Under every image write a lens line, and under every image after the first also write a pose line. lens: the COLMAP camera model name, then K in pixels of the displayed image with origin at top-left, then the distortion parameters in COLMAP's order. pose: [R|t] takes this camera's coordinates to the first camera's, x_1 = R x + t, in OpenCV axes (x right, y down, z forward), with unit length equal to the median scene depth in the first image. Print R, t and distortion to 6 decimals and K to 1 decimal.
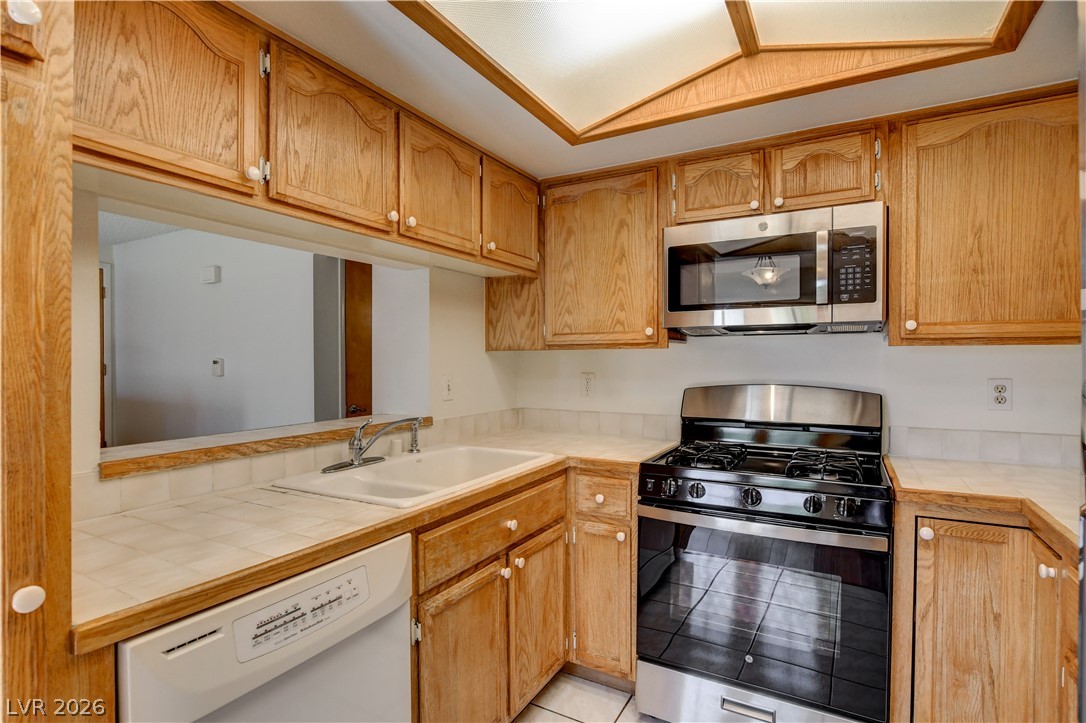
lens RADIAL K [[566.3, 0, 543.6], [0, 566.3, 357.5], [0, 0, 1]] dist [-0.012834, 0.000799]
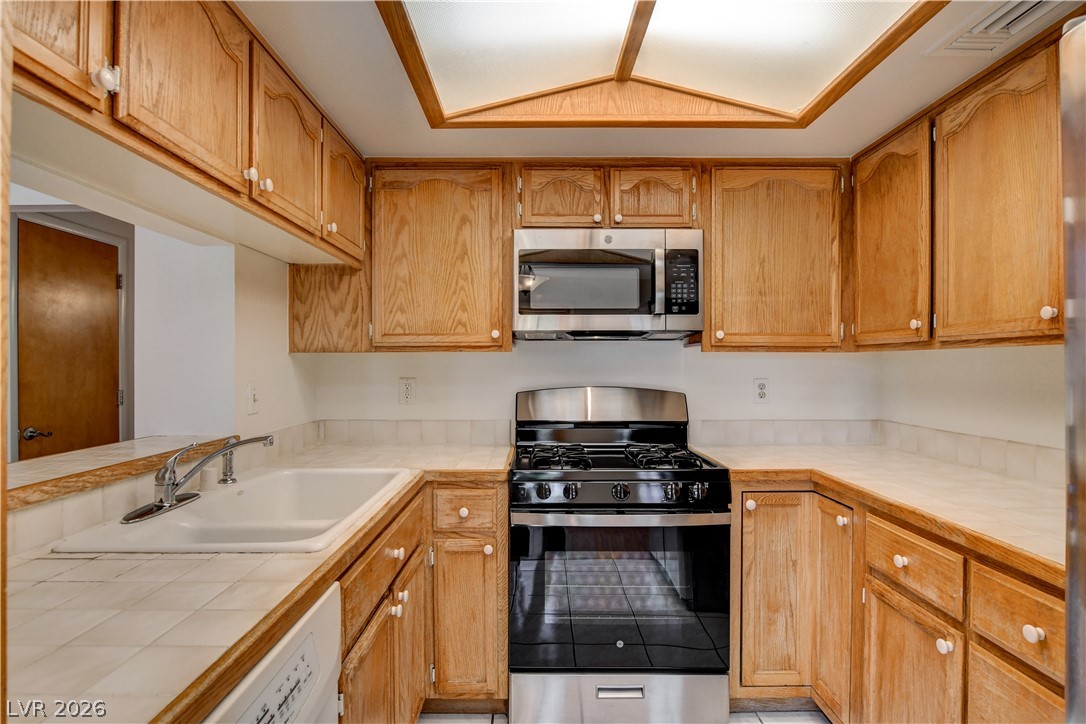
lens RADIAL K [[585.6, 0, 542.2], [0, 585.6, 355.7], [0, 0, 1]] dist [-0.017949, 0.000762]
pose [[0.859787, 0.008913, 0.510576, -0.295823], [-0.002401, 0.999907, -0.013410, 0.005127], [-0.510648, 0.010304, 0.859728, 0.111133]]
